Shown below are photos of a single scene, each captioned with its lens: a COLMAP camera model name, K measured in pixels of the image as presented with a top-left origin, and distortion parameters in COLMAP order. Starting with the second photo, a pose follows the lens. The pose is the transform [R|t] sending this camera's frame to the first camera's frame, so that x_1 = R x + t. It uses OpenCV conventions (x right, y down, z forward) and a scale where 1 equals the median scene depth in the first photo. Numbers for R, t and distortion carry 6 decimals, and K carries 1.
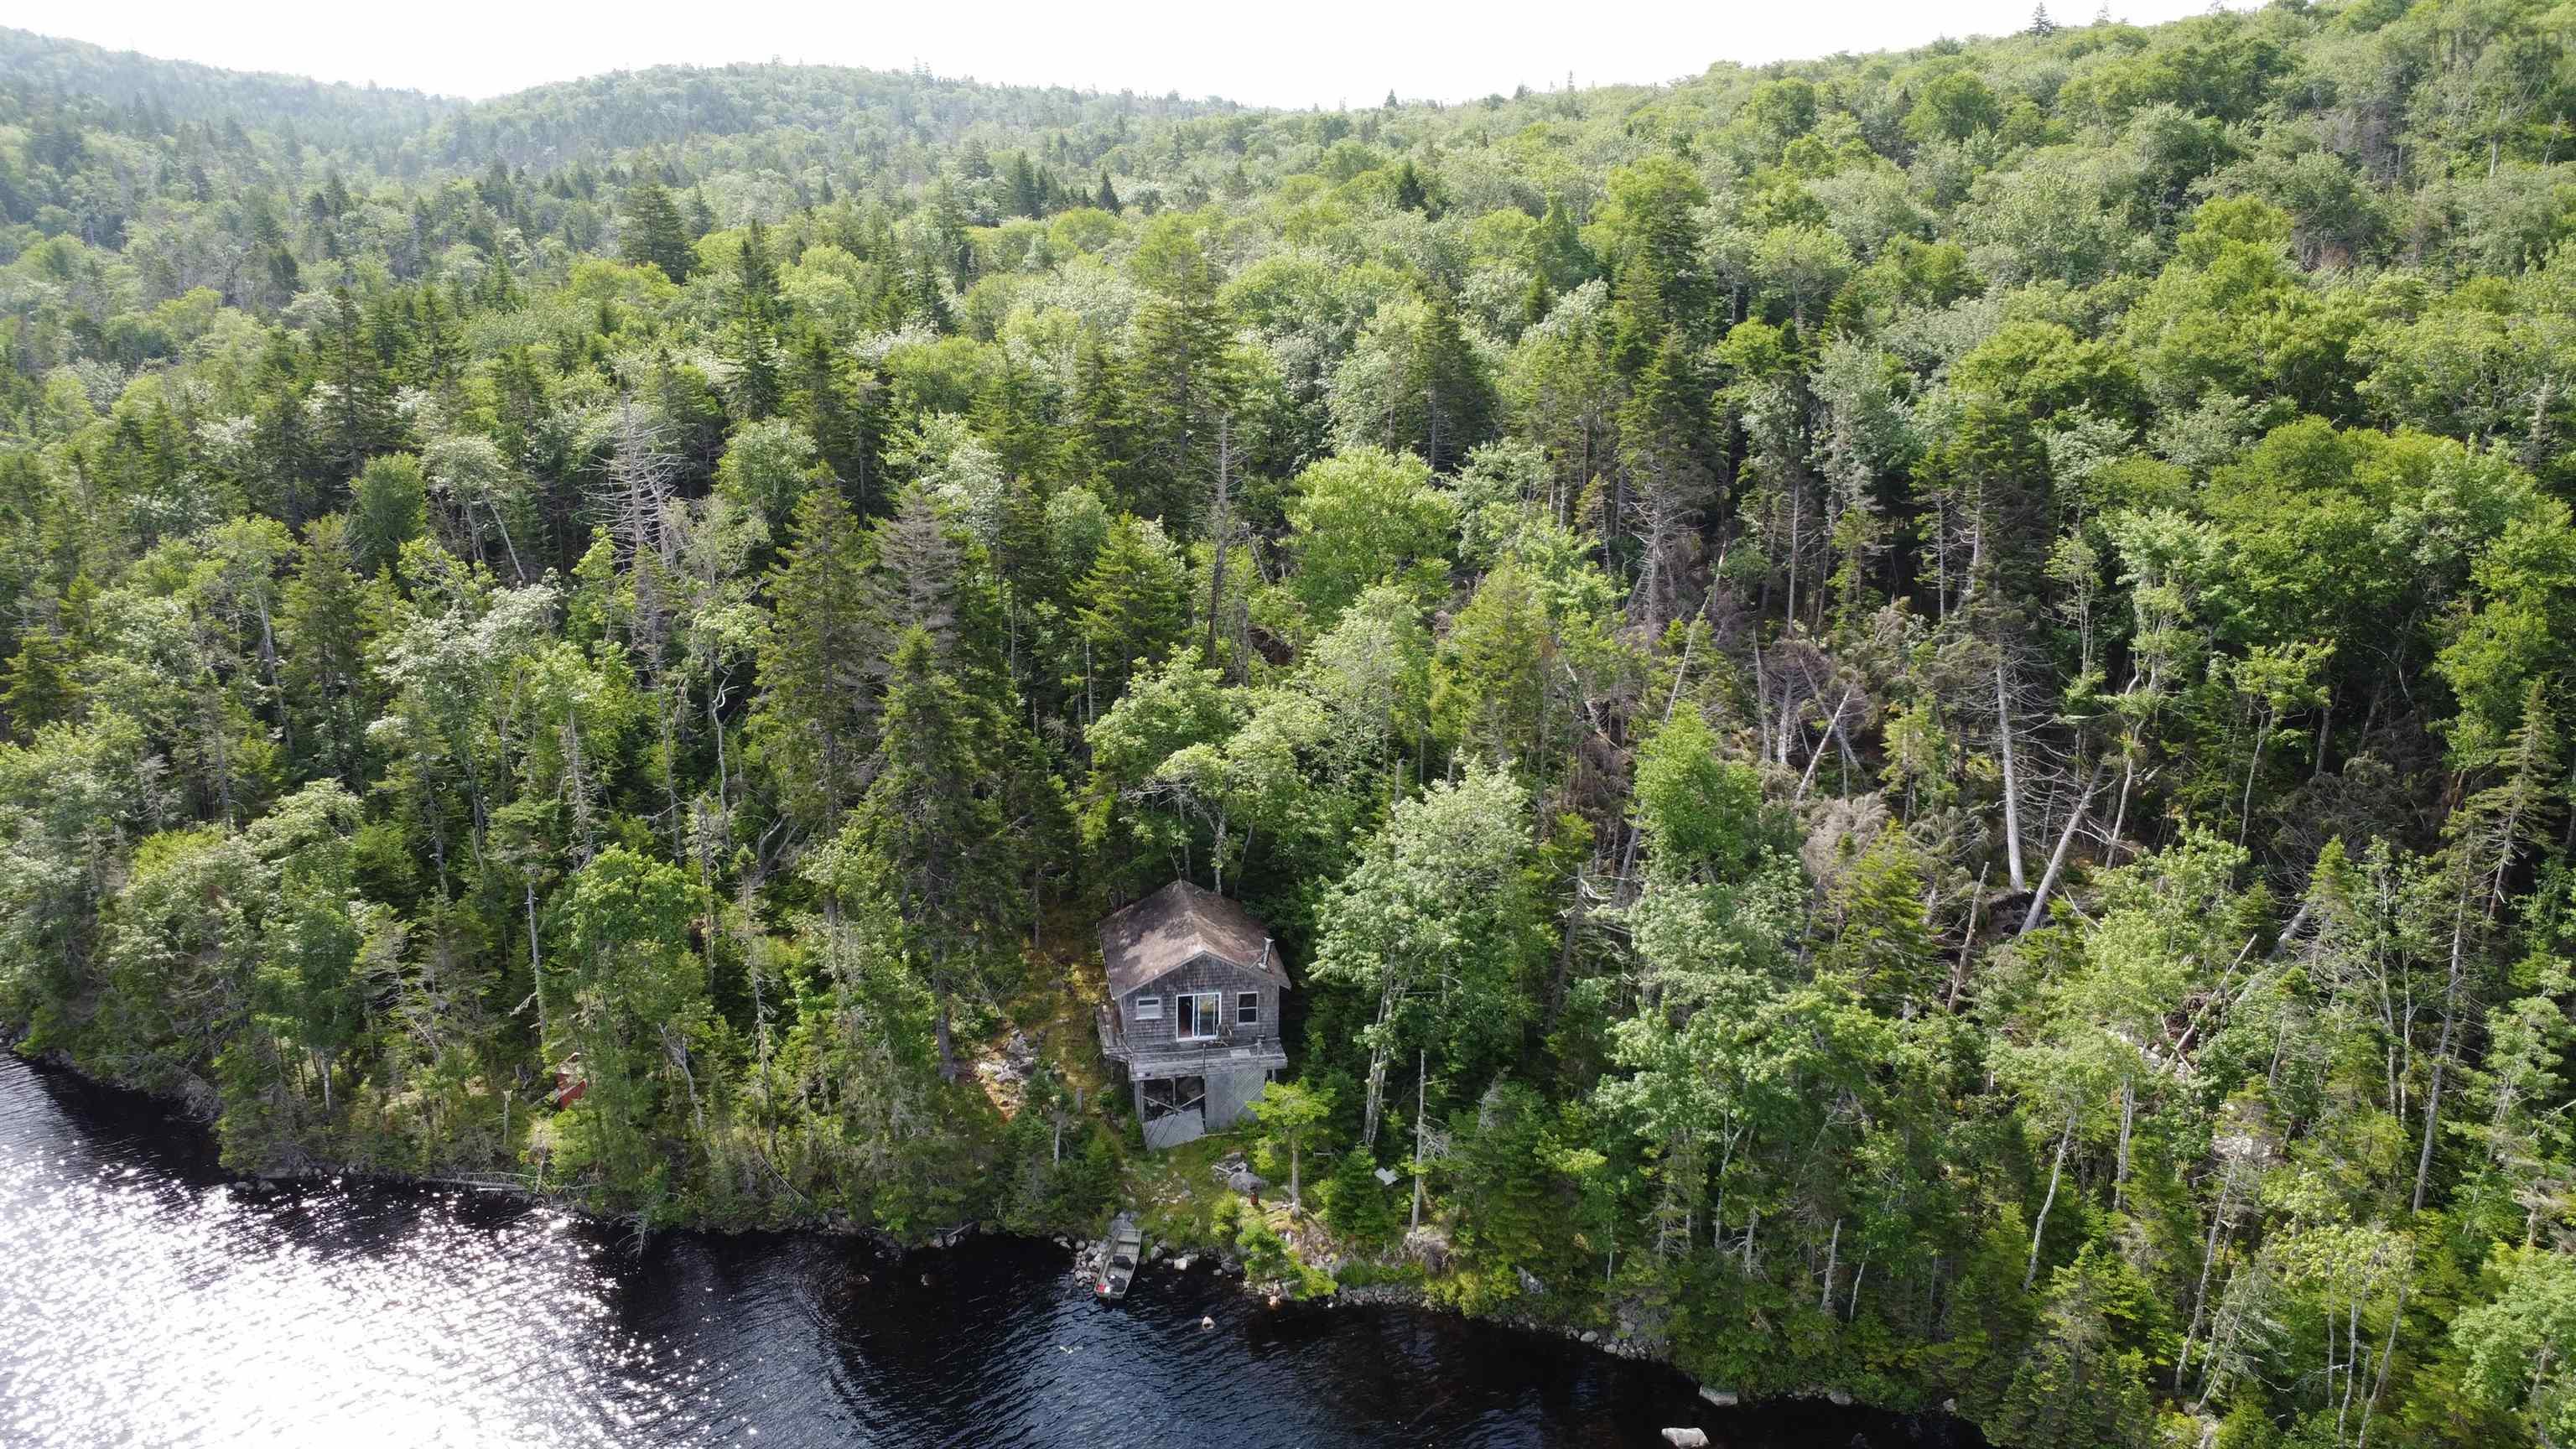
lens RADIAL K [[1873.8, 0, 1284.4], [0, 1873.8, 740.9], [0, 0, 1]] dist [-0.035641, 0.001183]
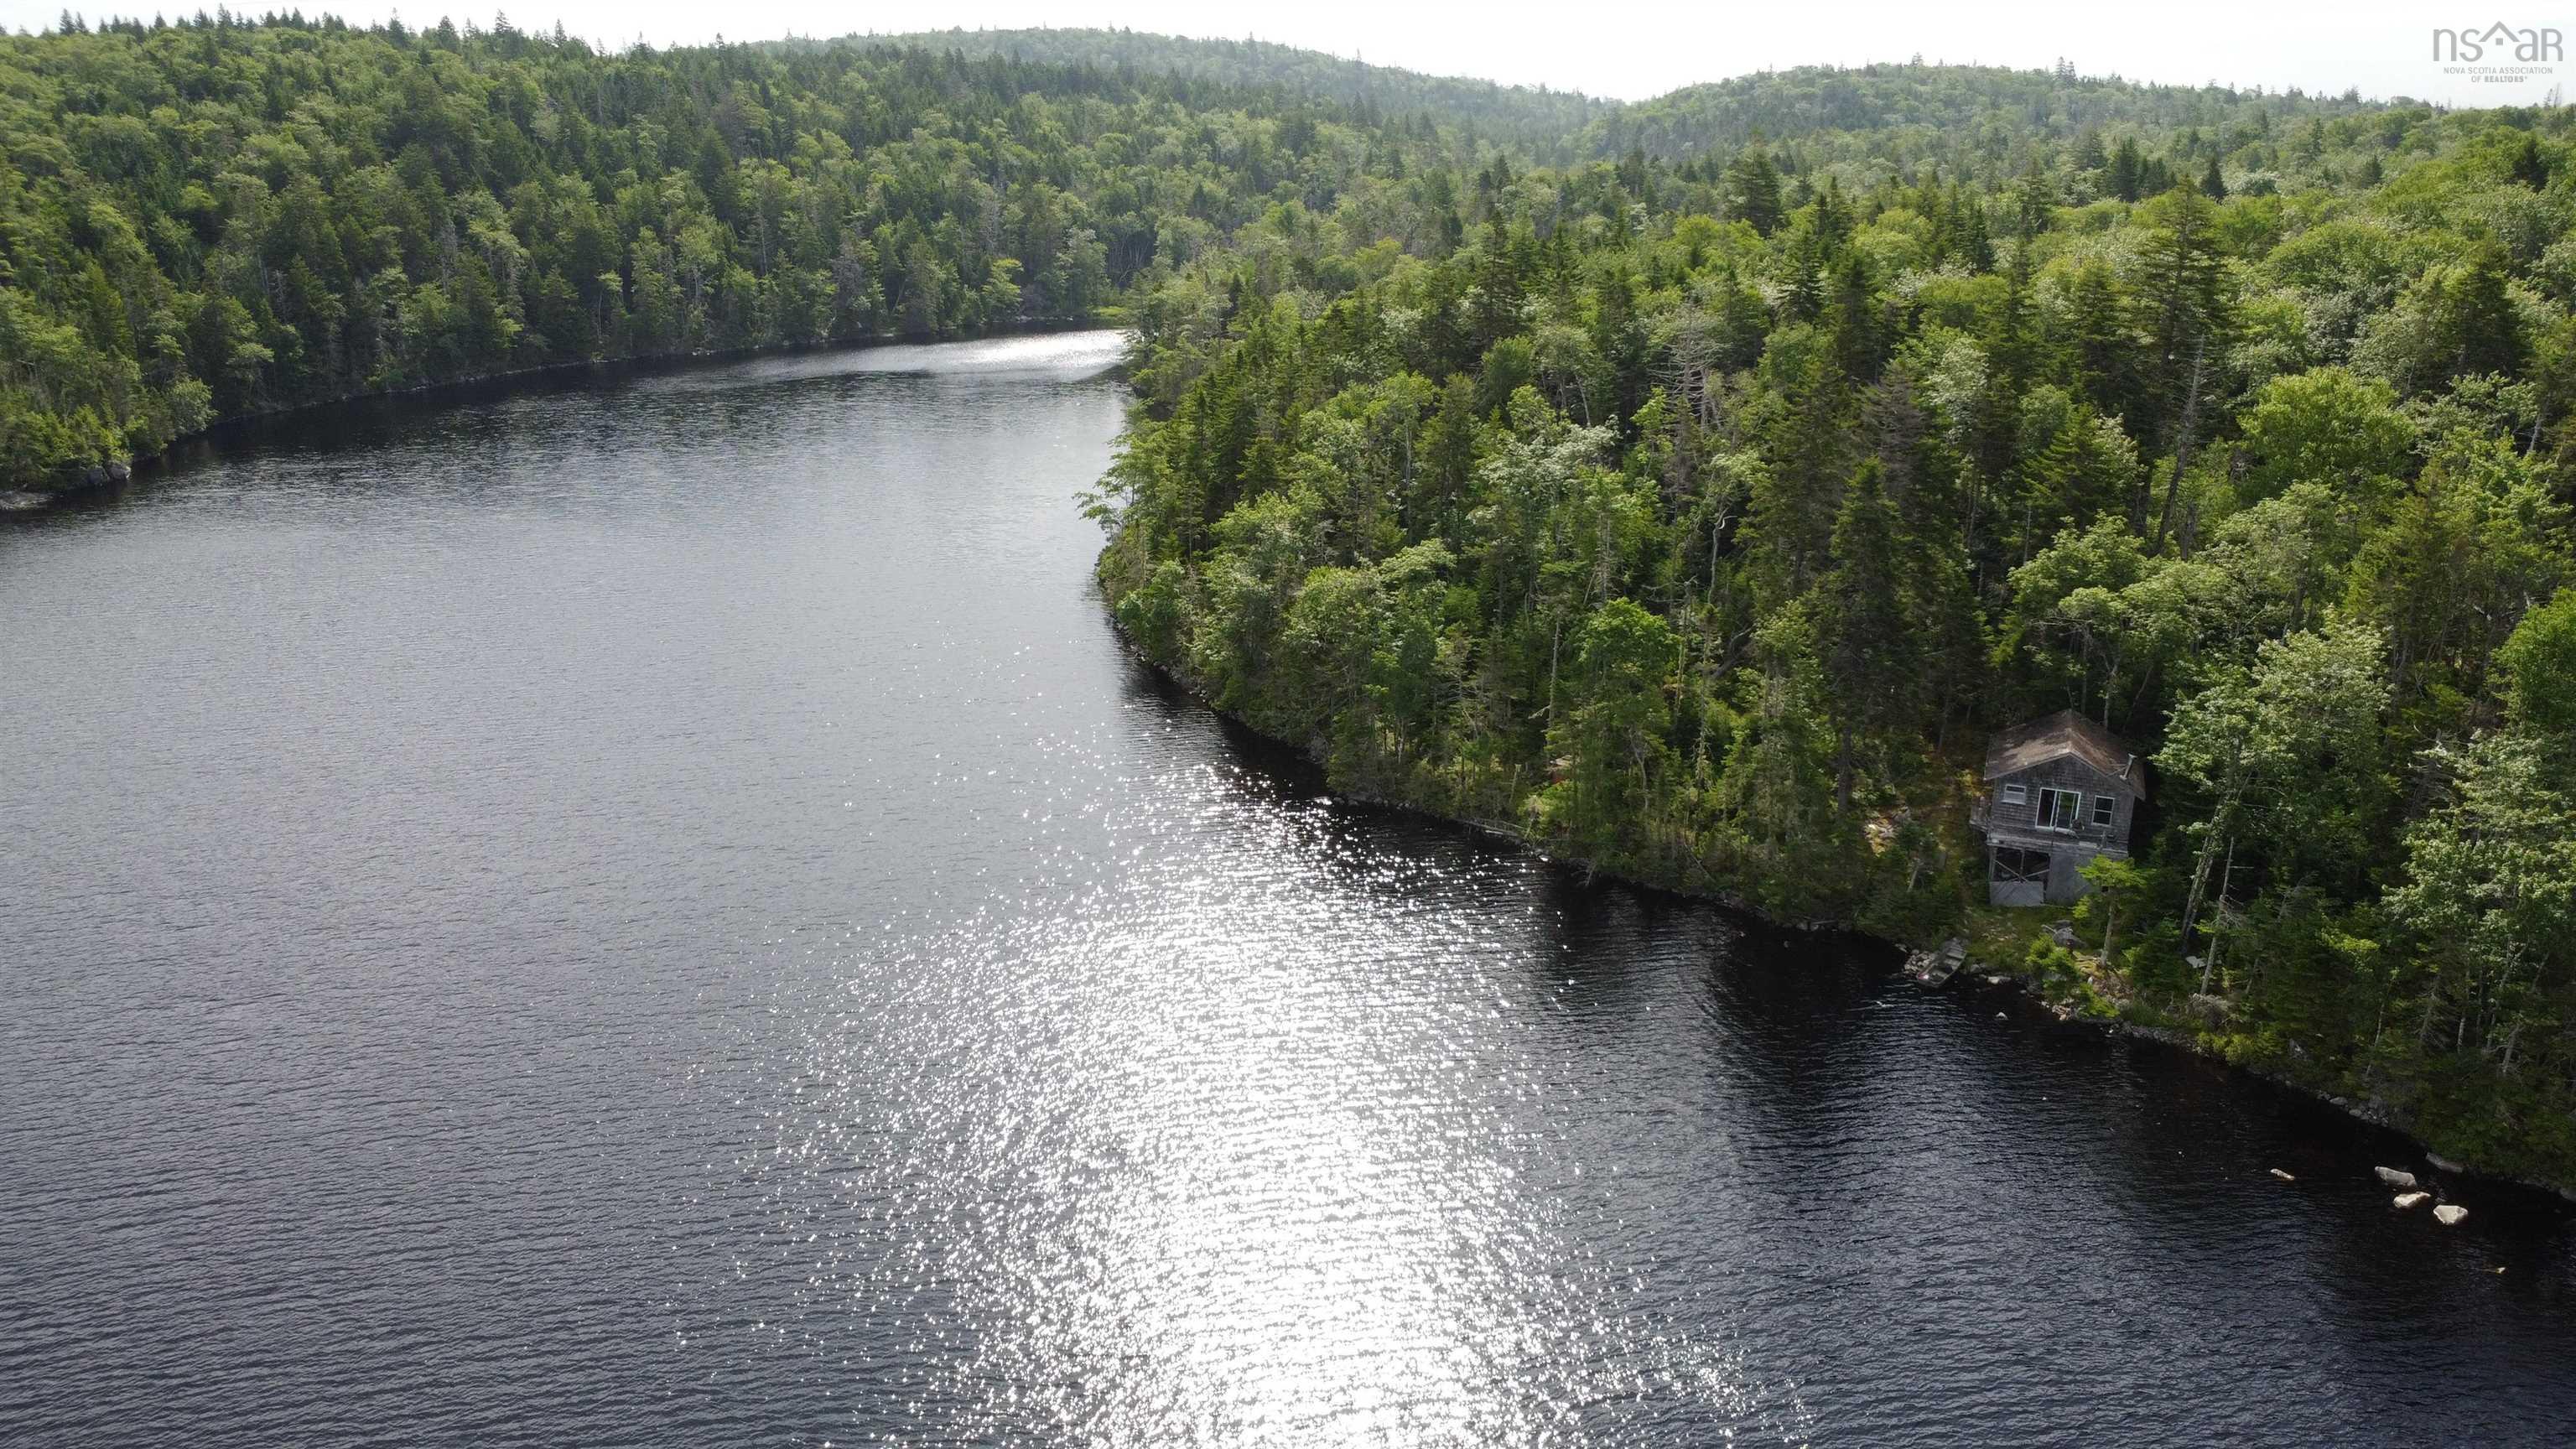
lens RADIAL K [[1873.8, 0, 1284.4], [0, 1873.8, 740.9], [0, 0, 1]] dist [-0.035641, 0.001183]
pose [[0.844167, 0.159684, -0.511746, 0.127659], [-0.161425, 0.986017, 0.041392, 0.124493], [0.511199, 0.047667, 0.858139, -0.249027]]
